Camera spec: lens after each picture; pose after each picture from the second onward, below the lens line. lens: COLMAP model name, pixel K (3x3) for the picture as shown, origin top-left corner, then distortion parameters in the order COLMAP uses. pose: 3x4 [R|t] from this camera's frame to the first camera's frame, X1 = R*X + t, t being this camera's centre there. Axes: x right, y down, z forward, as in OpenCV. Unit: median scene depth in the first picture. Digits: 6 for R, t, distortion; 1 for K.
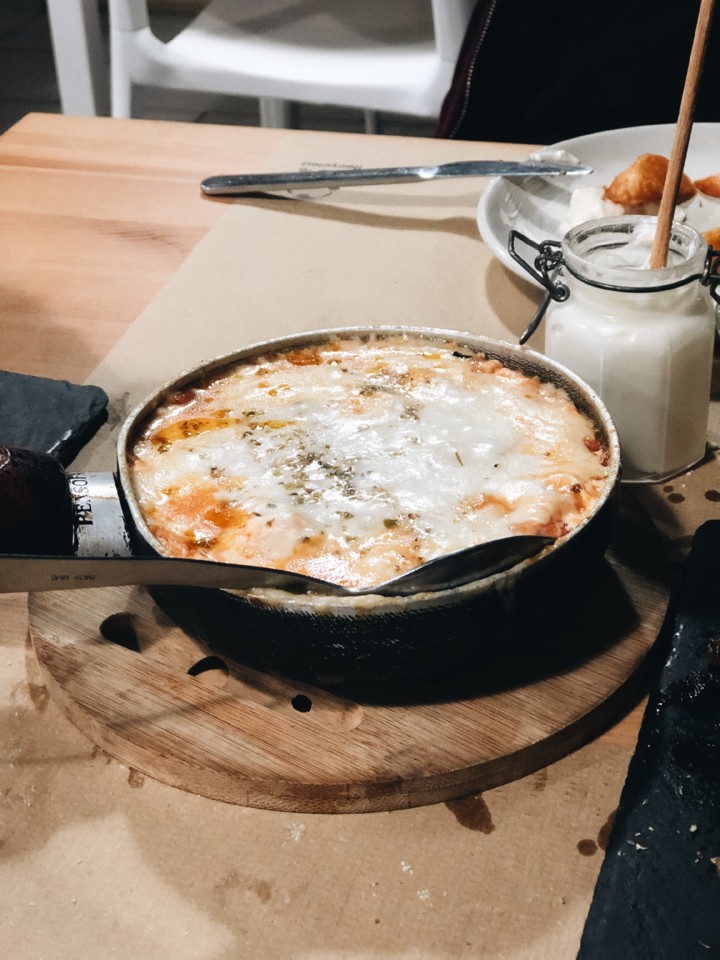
lens RADIAL K [[1578.5, 0, 360.0], [0, 1578.5, 480.0], [0, 0, 1]] dist [-0.013097, 0.113227]
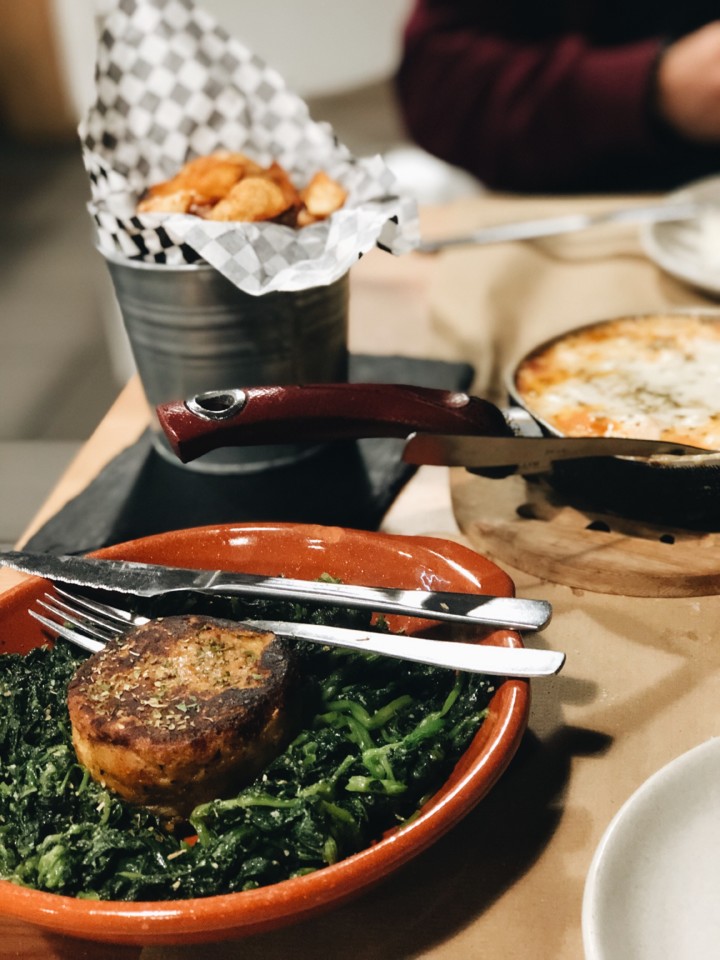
lens RADIAL K [[1578.5, 0, 360.0], [0, 1578.5, 480.0], [0, 0, 1]] dist [-0.013097, 0.113227]
pose [[0.993602, -0.092946, 0.064153, -0.435465], [0.097240, 0.992975, -0.067421, 0.161167], [-0.057436, 0.073228, 0.995660, -0.524904]]
